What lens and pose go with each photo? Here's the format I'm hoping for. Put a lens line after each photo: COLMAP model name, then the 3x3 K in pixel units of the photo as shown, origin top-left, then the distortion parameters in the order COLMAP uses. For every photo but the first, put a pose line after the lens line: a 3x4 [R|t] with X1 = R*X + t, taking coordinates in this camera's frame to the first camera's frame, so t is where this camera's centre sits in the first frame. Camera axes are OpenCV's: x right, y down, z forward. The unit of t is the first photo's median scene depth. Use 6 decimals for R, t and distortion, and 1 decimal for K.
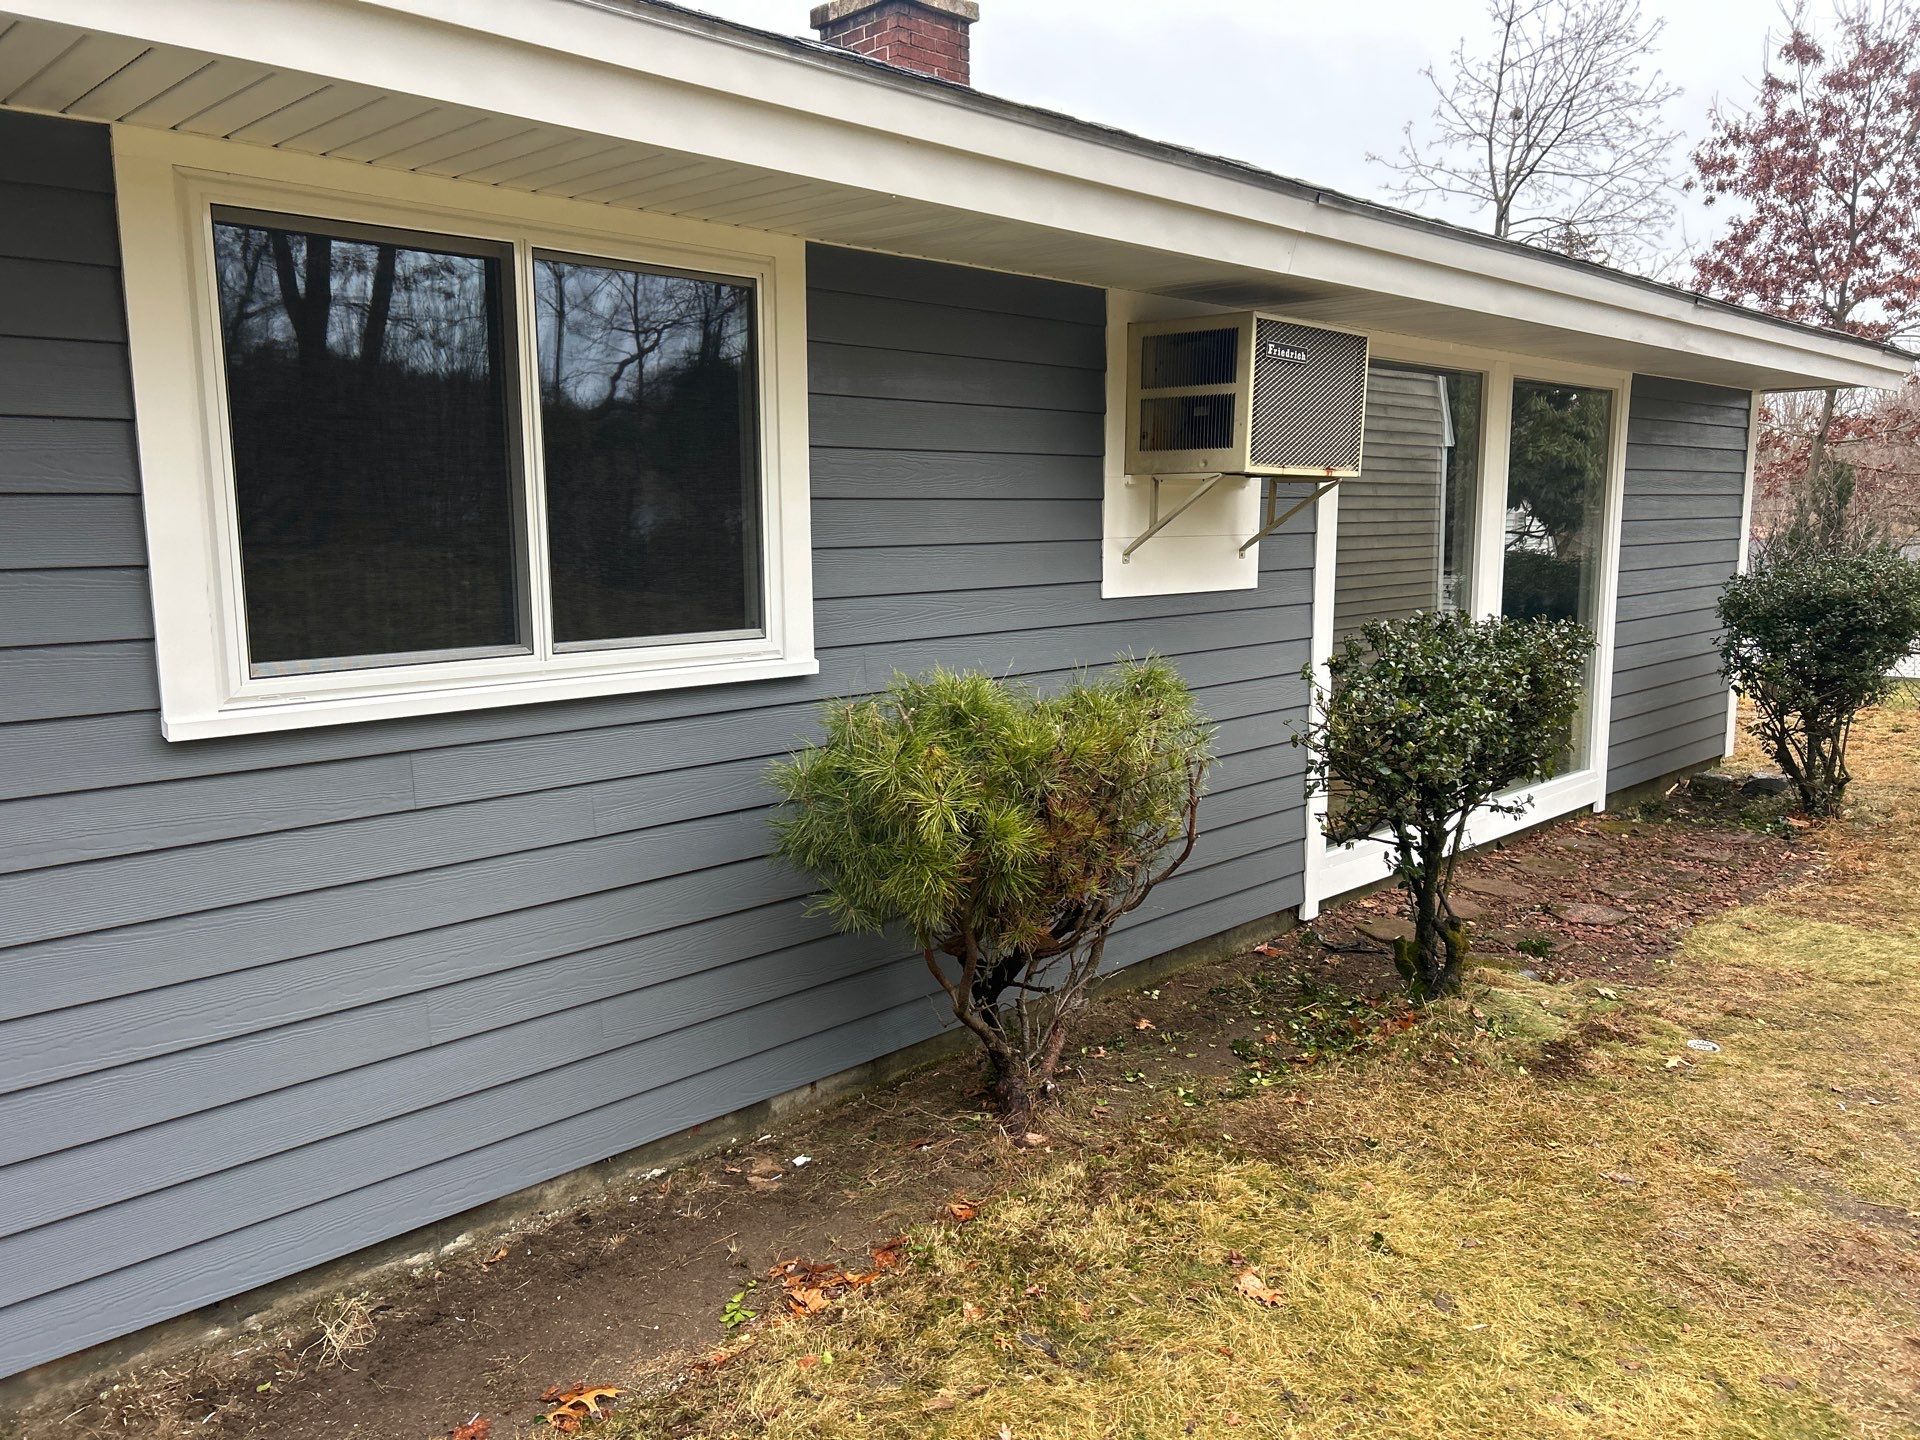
lens RADIAL K [[1440.7, 0, 969.2], [0, 1440.7, 729.2], [0, 0, 1]] dist [0.069082, -0.081546]
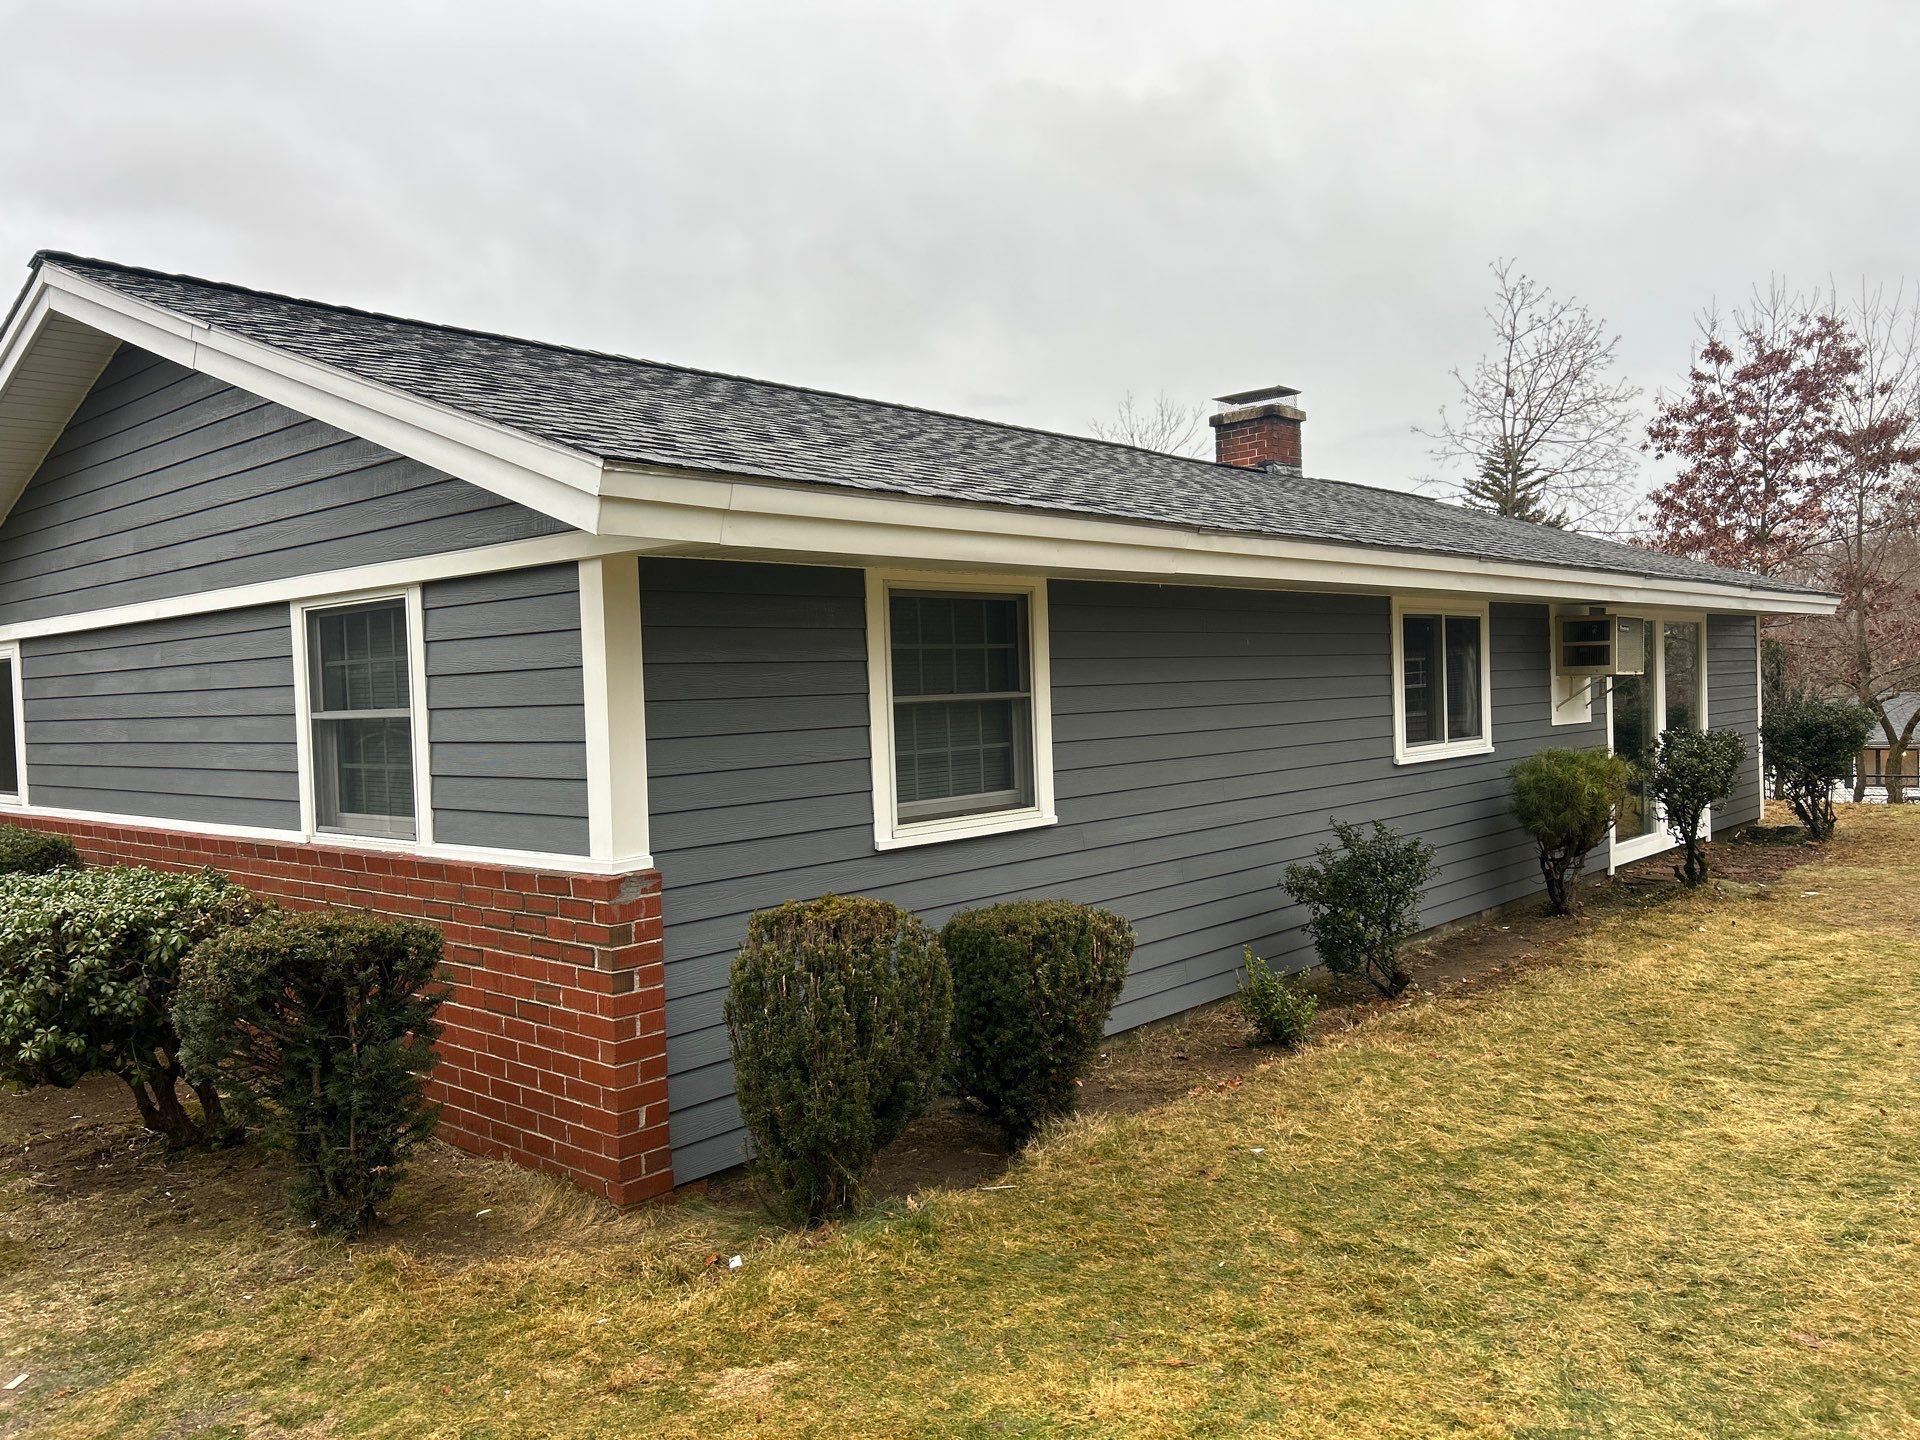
lens RADIAL K [[1440.7, 0, 969.2], [0, 1440.7, 729.2], [0, 0, 1]] dist [0.069082, -0.081546]
pose [[0.998290, -0.030196, 0.050050, -0.235180], [0.036130, 0.991843, -0.122239, 0.041784], [-0.045951, 0.123838, 0.991238, -0.324378]]
